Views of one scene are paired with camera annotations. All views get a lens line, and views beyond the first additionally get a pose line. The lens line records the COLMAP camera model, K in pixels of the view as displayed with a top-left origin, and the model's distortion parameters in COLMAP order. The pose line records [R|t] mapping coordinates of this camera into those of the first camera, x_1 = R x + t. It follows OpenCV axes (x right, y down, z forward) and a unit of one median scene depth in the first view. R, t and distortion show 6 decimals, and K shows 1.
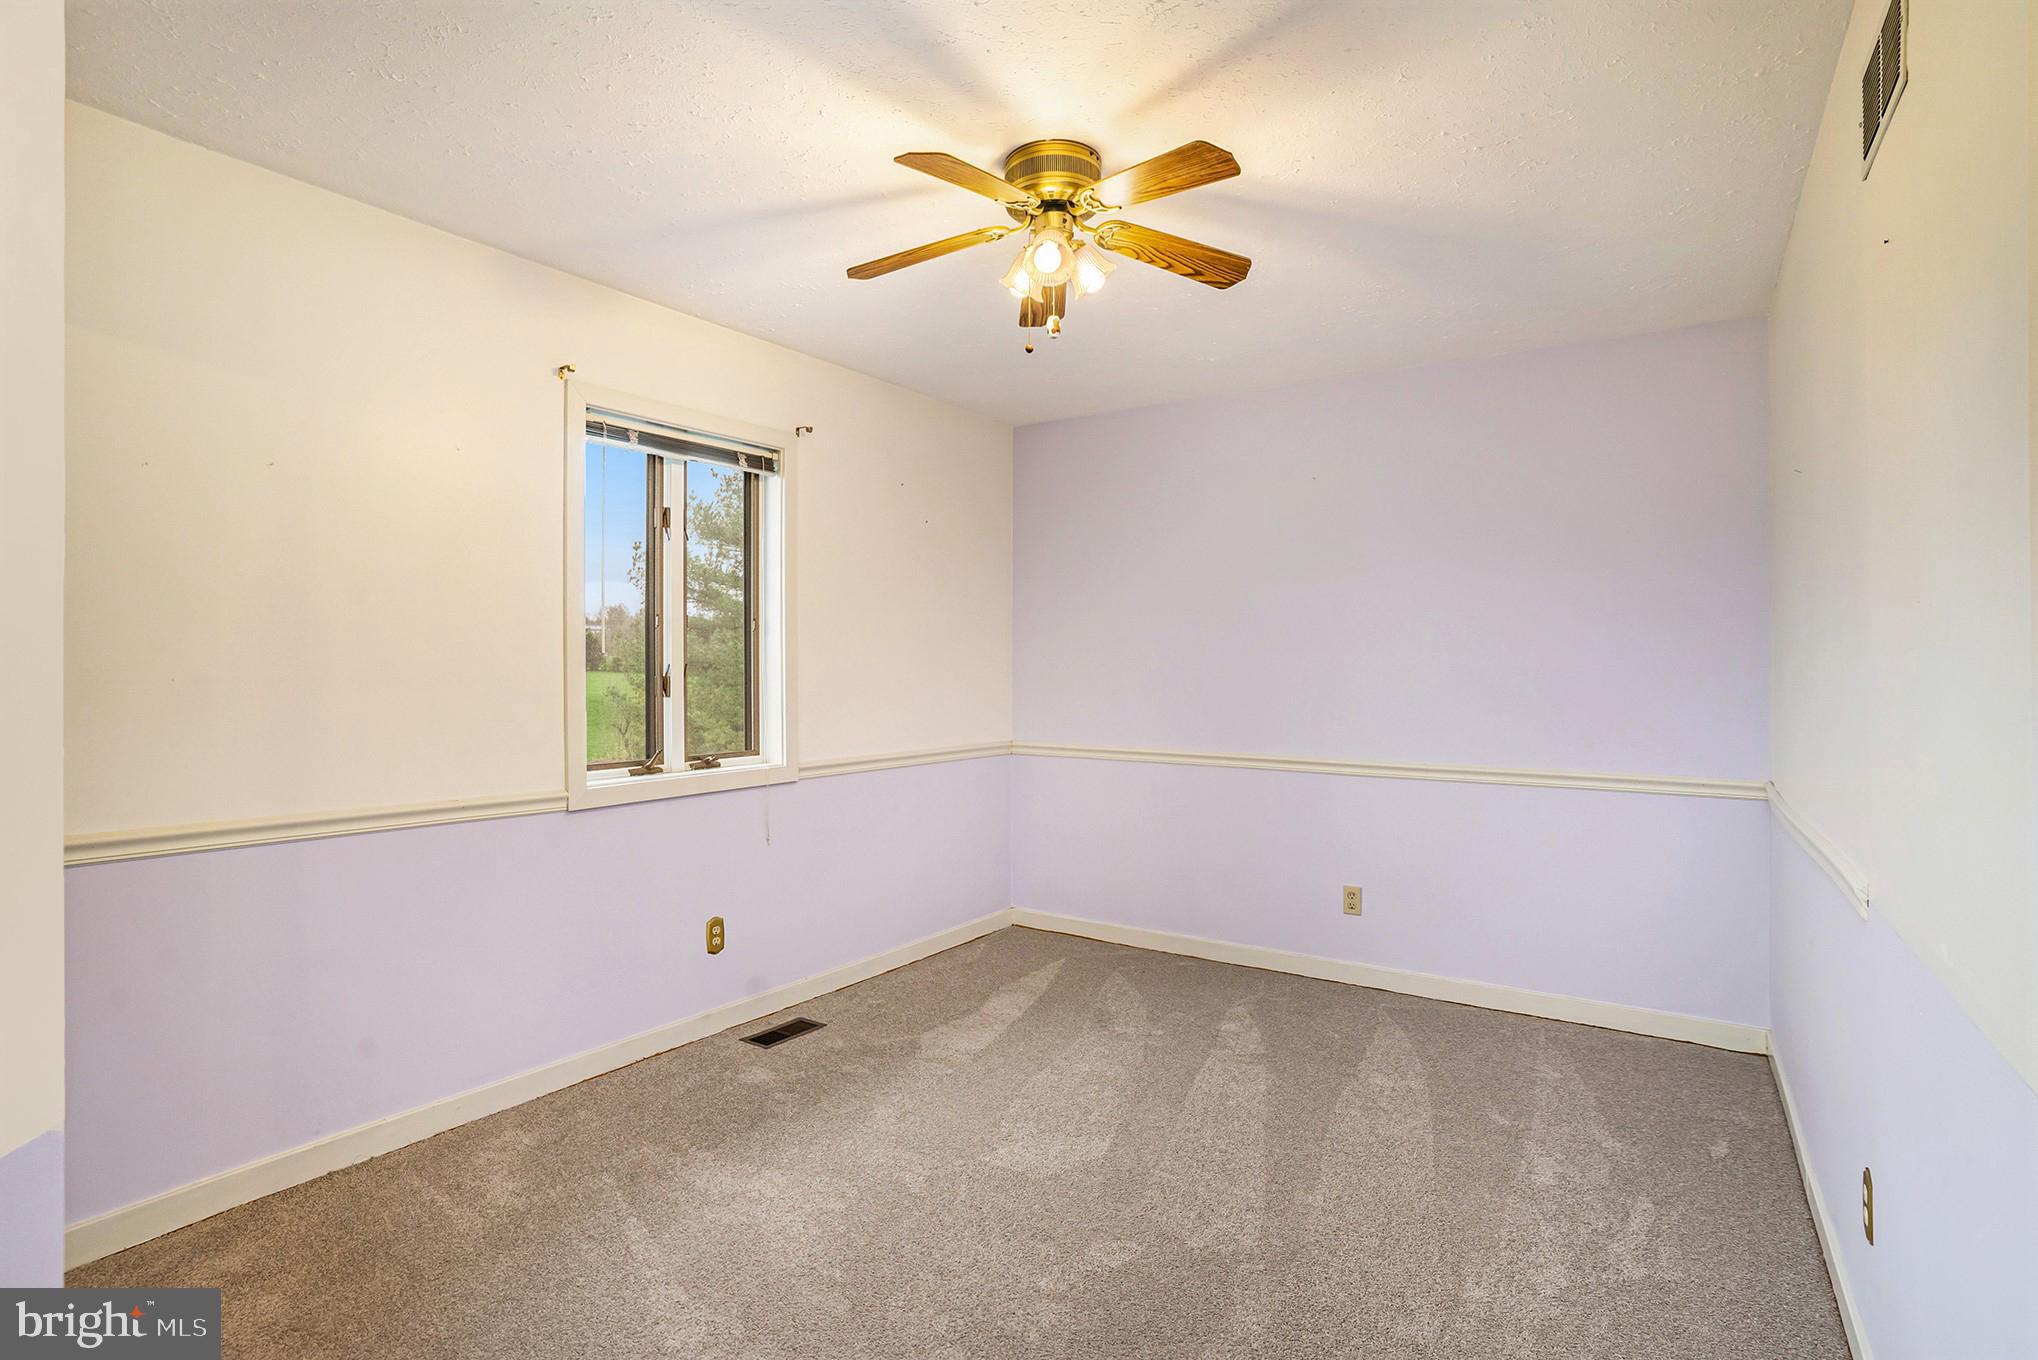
lens RADIAL K [[1023.7, 0, 1014.5], [0, 1023.7, 676.4], [0, 0, 1]] dist [-0.039829, 0.011542]
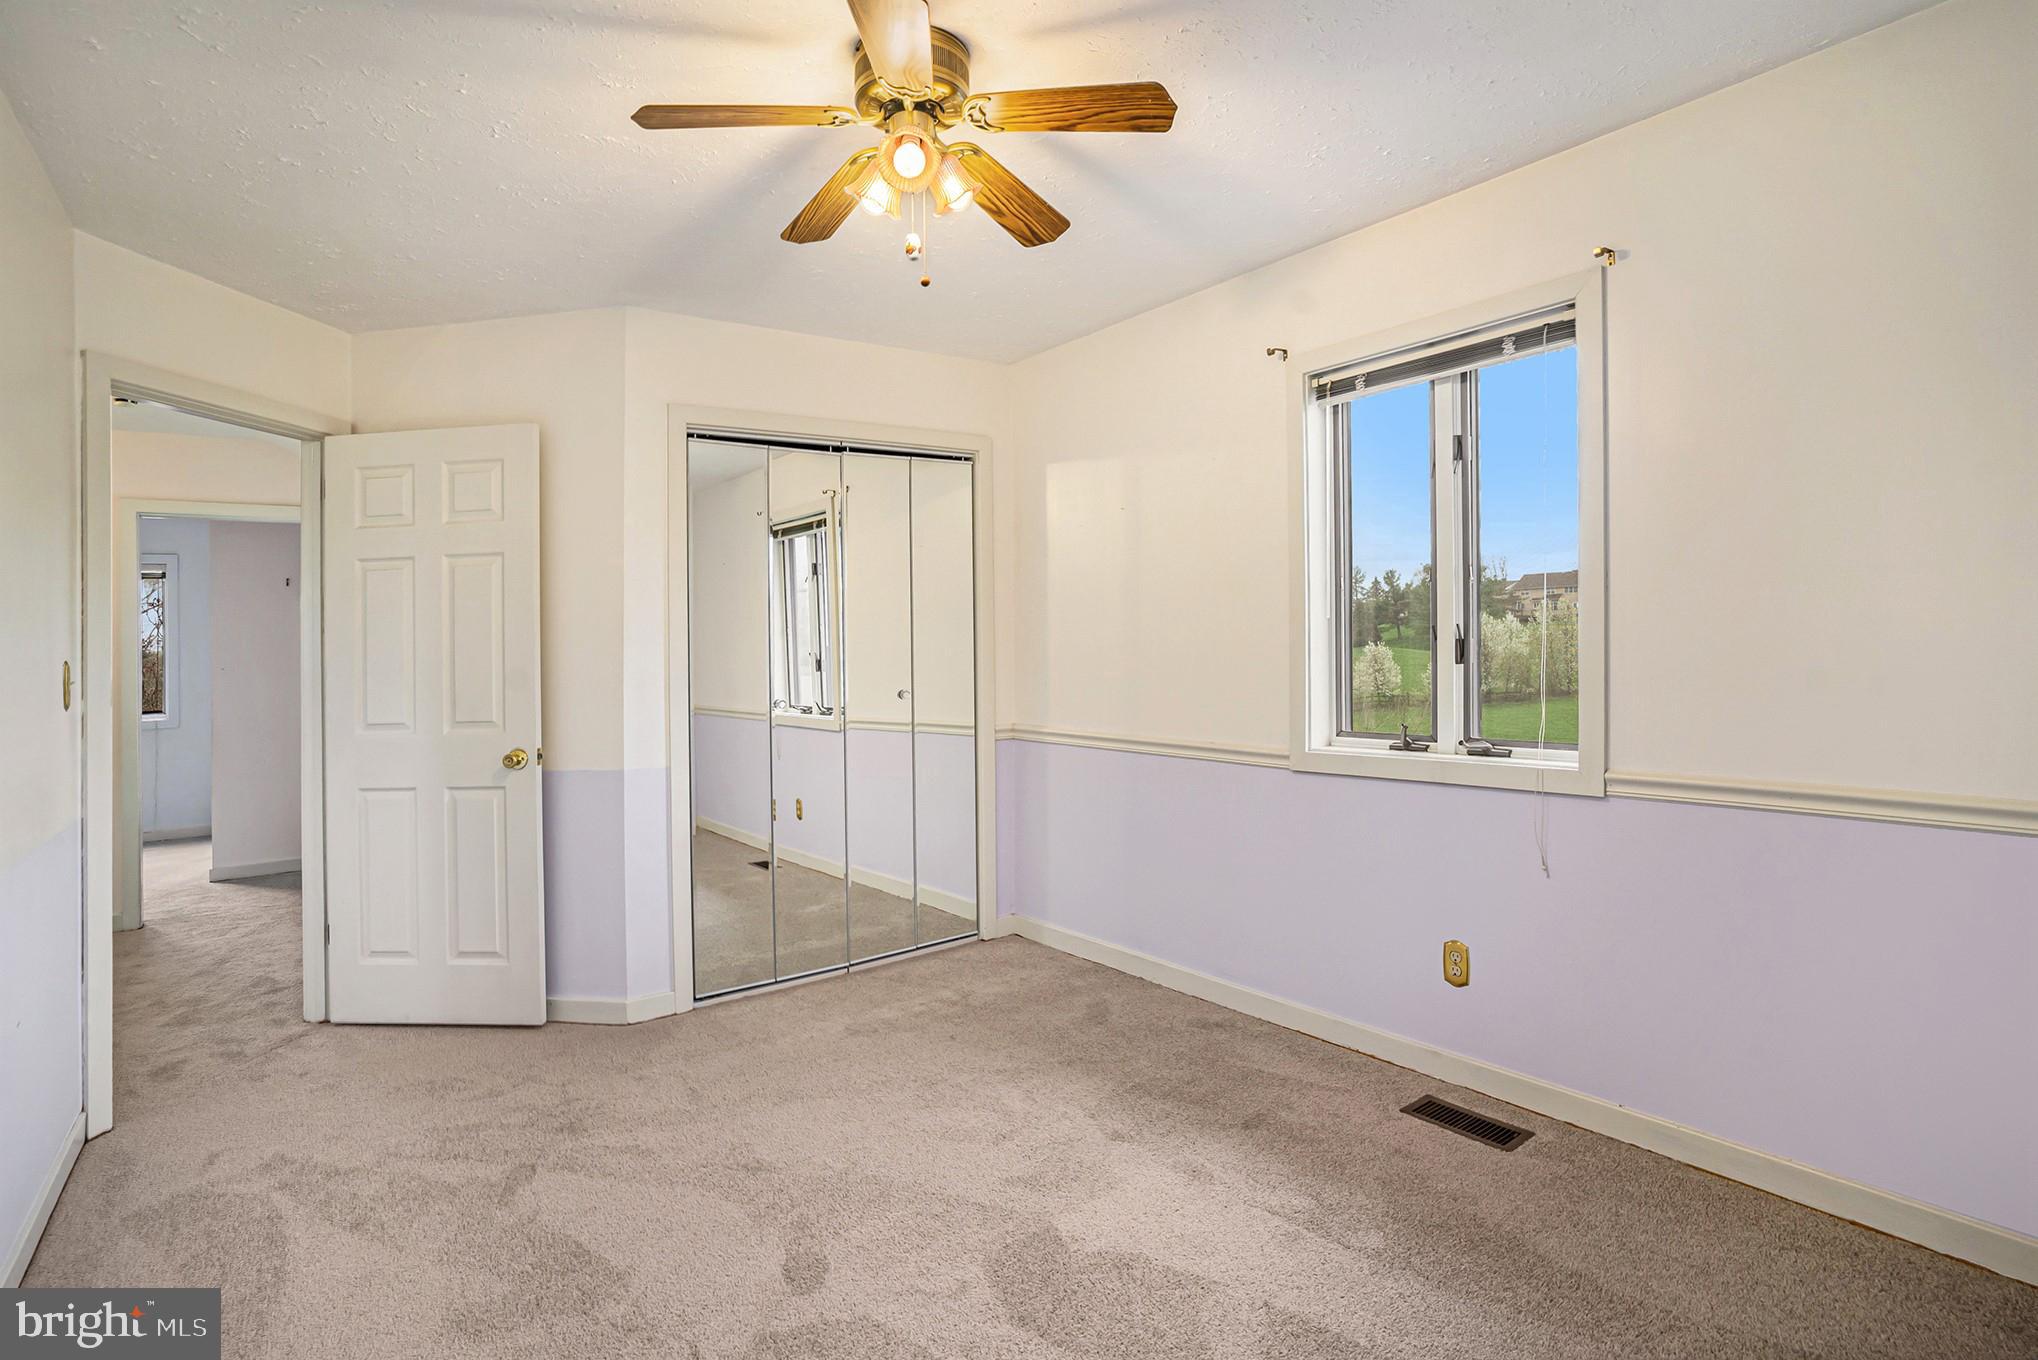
lens RADIAL K [[1023.7, 0, 1015.0], [0, 1023.7, 675.2], [0, 0, 1]] dist [-0.039829, 0.011542]
pose [[-0.349378, 0.025718, -0.936629, 0.571610], [0.020997, 0.999587, 0.019614, 0.006586], [0.936747, -0.012814, -0.349773, 0.971258]]
